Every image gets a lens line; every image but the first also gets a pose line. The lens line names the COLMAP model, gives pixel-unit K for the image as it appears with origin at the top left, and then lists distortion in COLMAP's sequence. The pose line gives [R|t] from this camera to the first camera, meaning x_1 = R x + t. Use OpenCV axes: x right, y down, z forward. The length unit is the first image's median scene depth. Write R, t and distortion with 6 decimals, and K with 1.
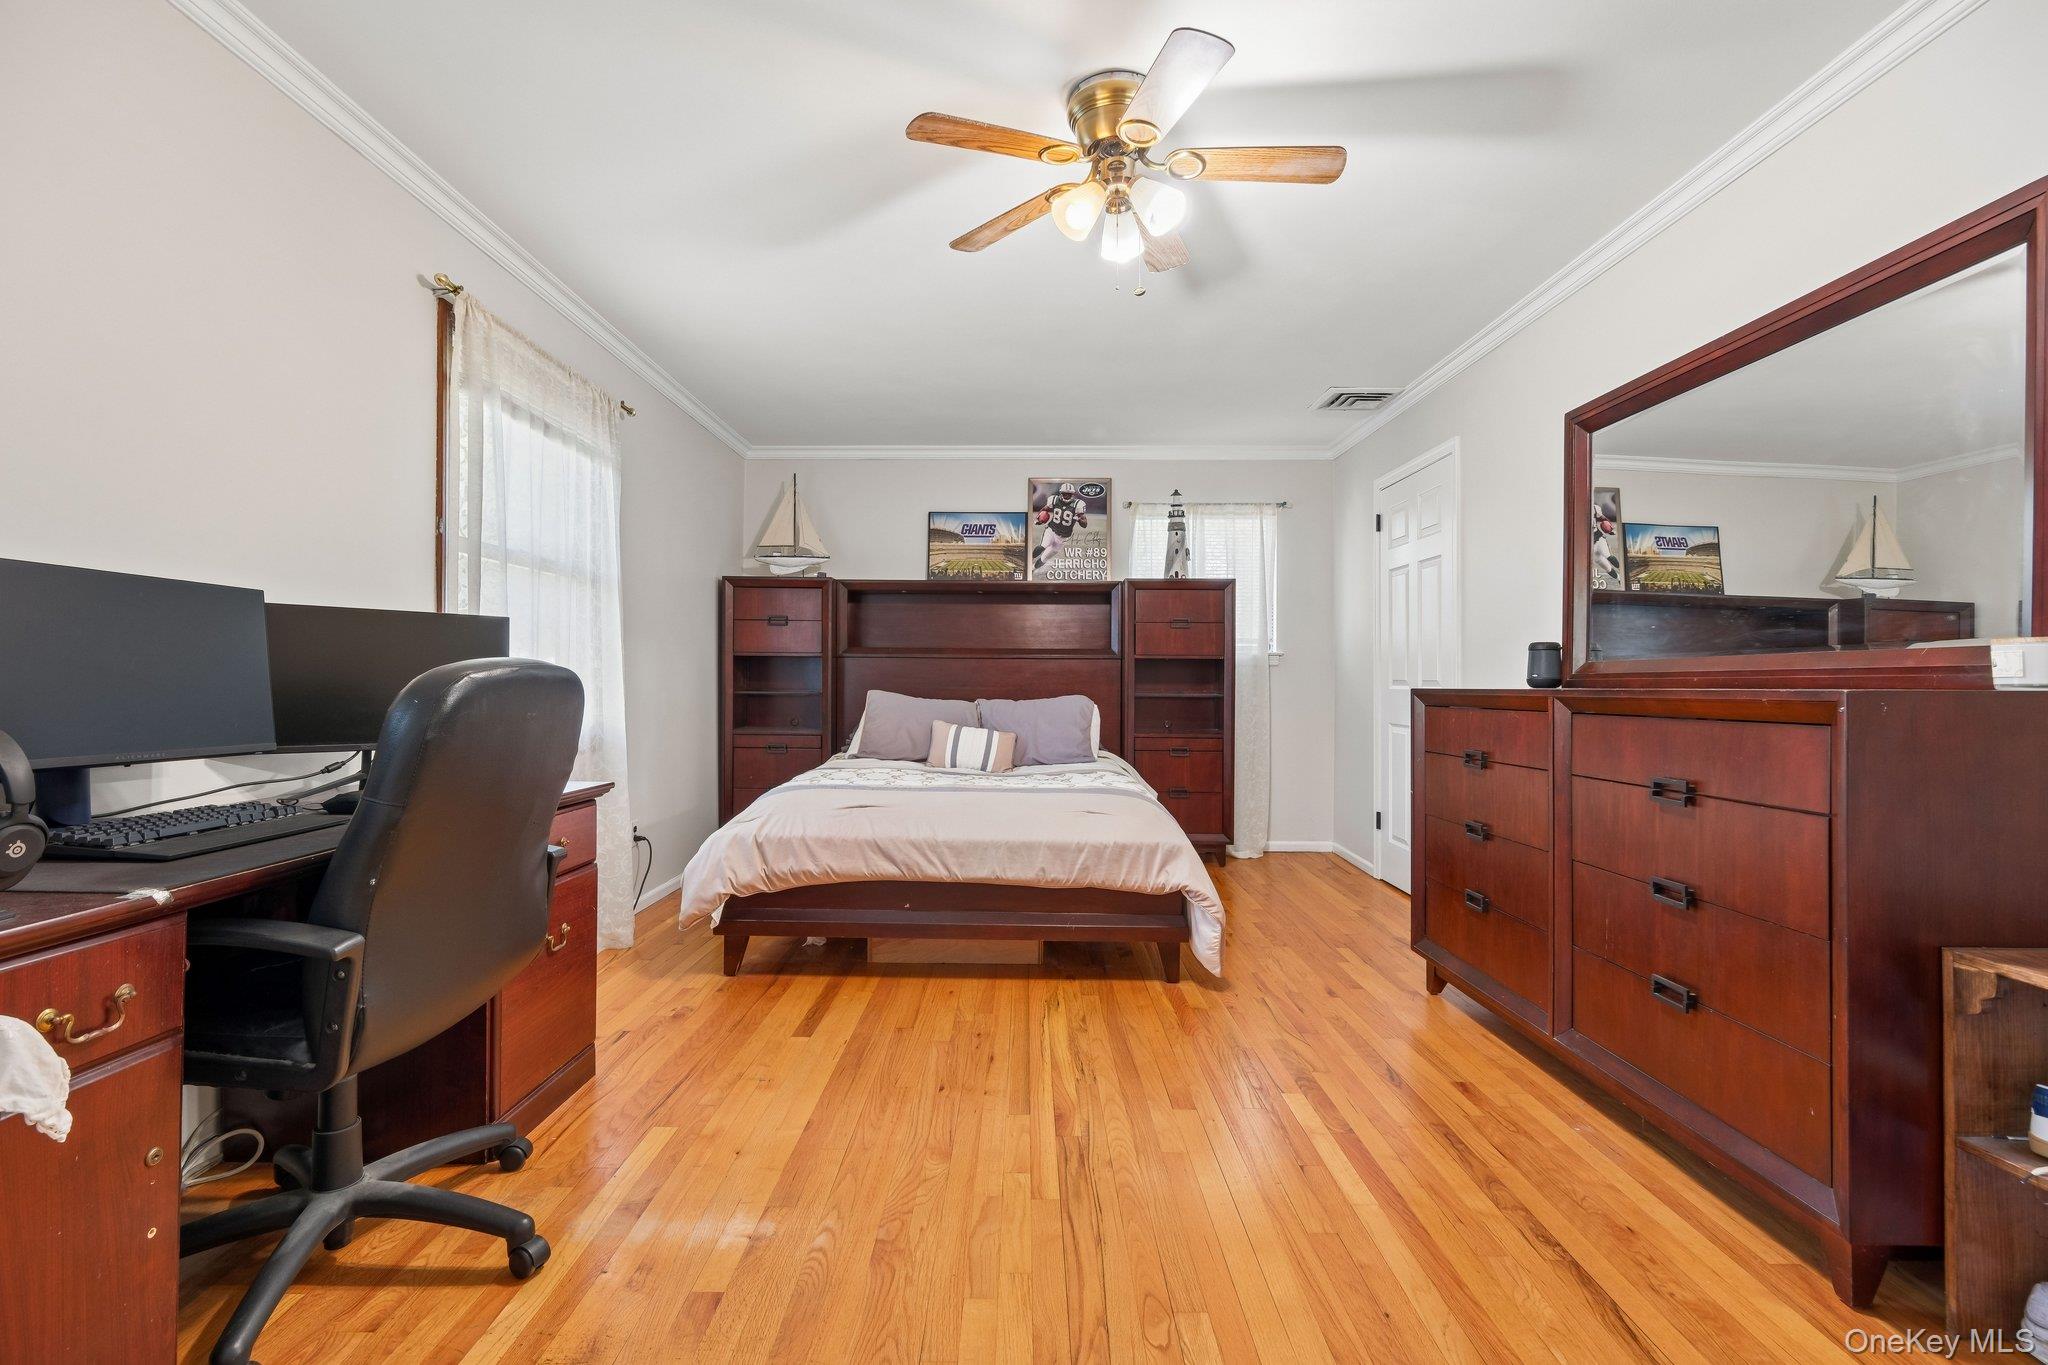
lens RADIAL K [[924.7, 0, 1021.7], [0, 924.7, 680.4], [0, 0, 1]] dist [-0.008476, 0.002727]
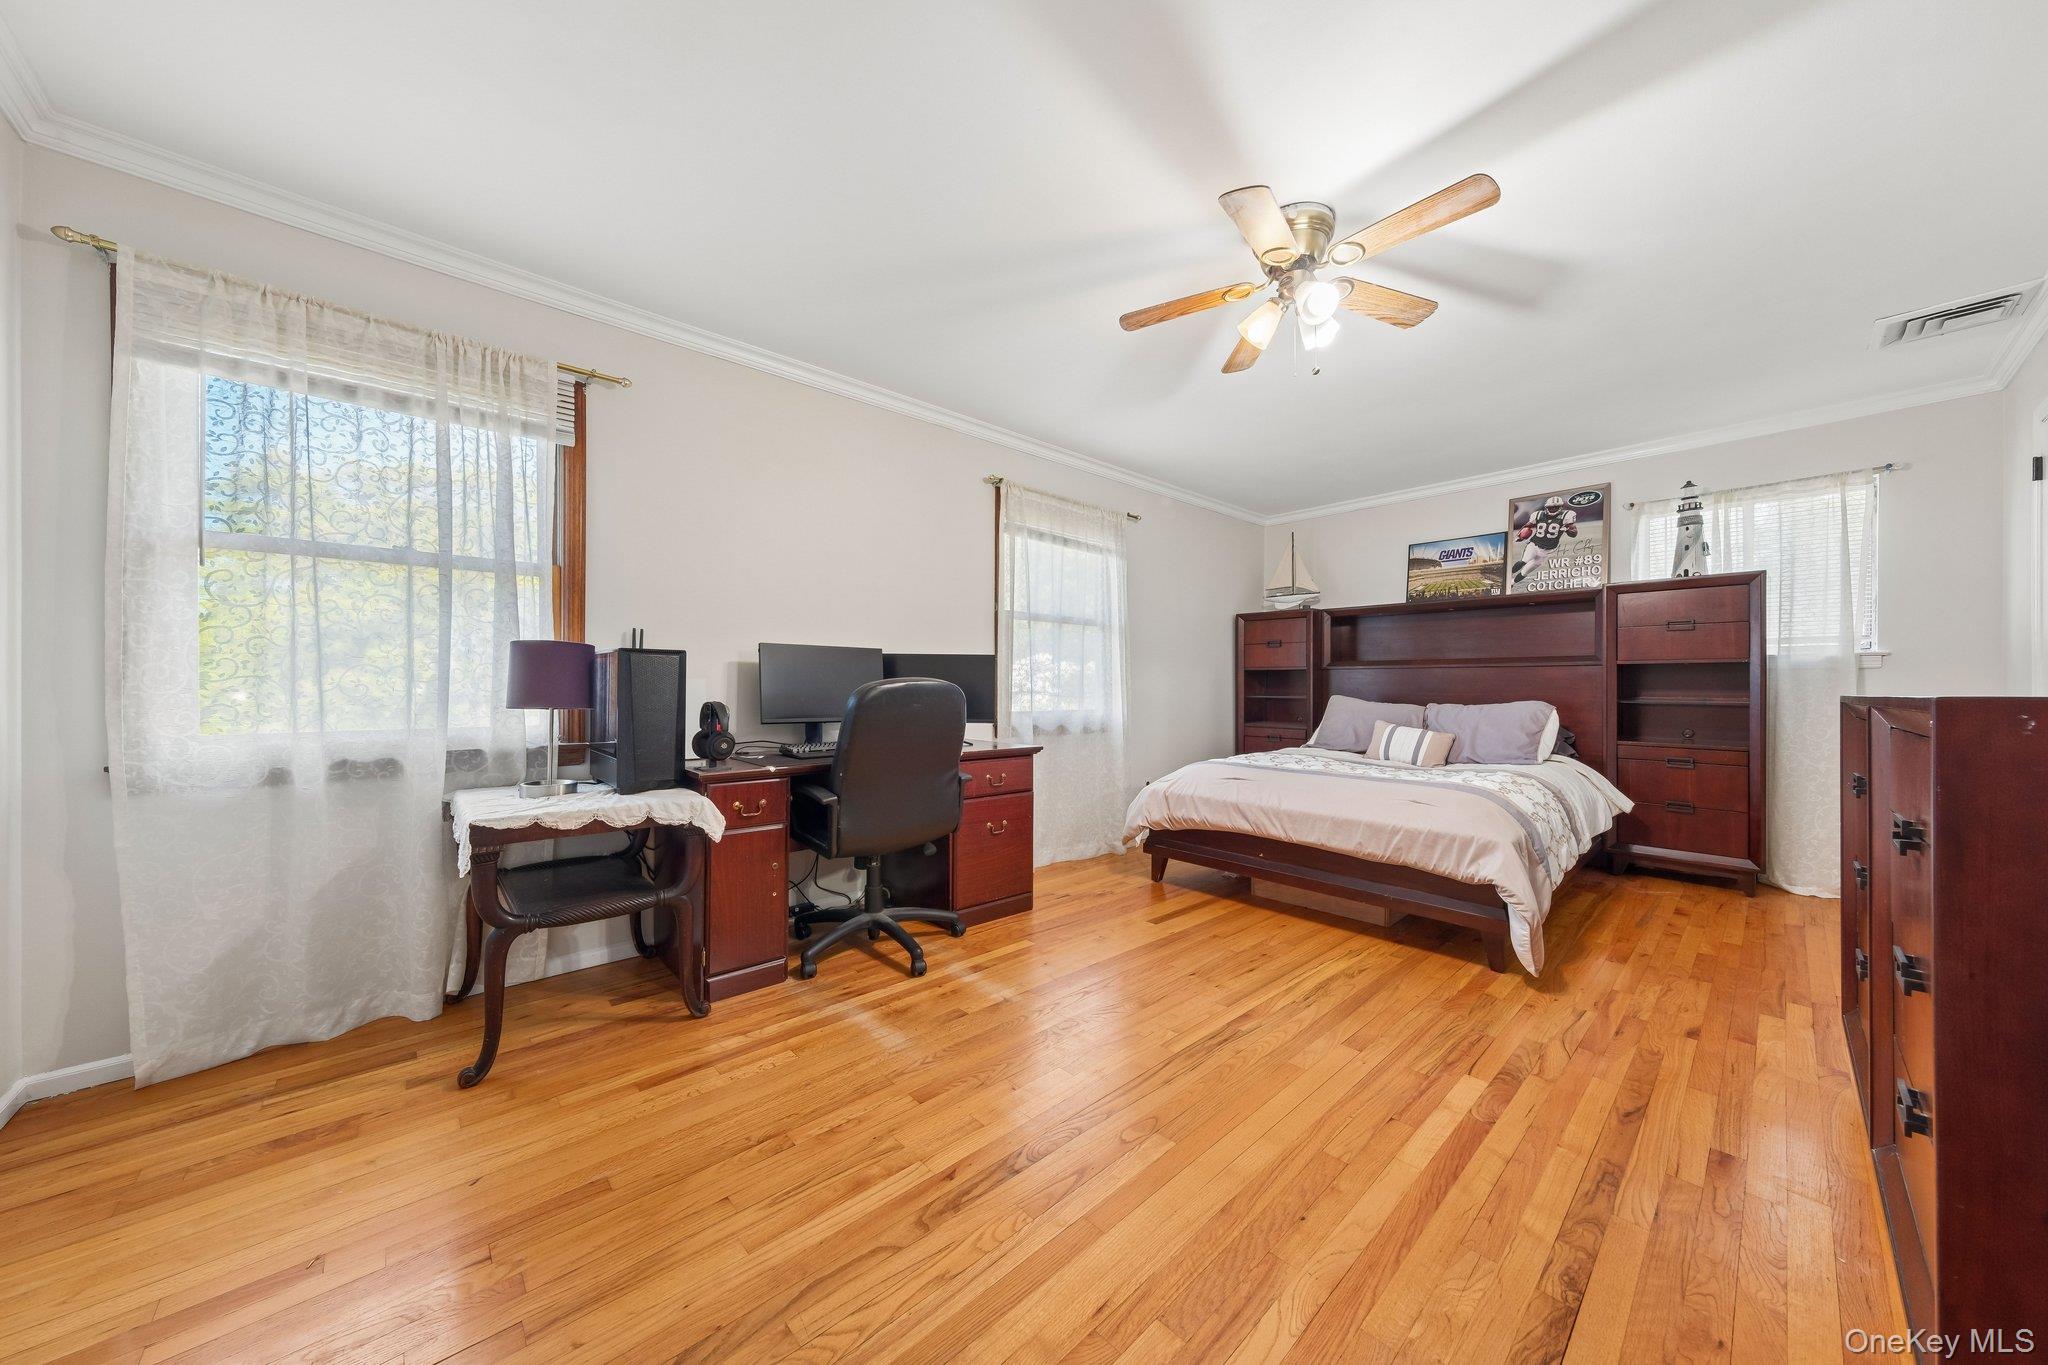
lens RADIAL K [[697.8, 0, 1022.8], [0, 697.8, 687.4], [0, 0, 1]] dist [-0.002688, 0.000828]
pose [[0.675012, -0.003590, -0.737798, 0.390428], [0.002417, 0.999994, -0.002654, 0.001988], [0.737803, 0.000008, 0.675016, 0.060191]]
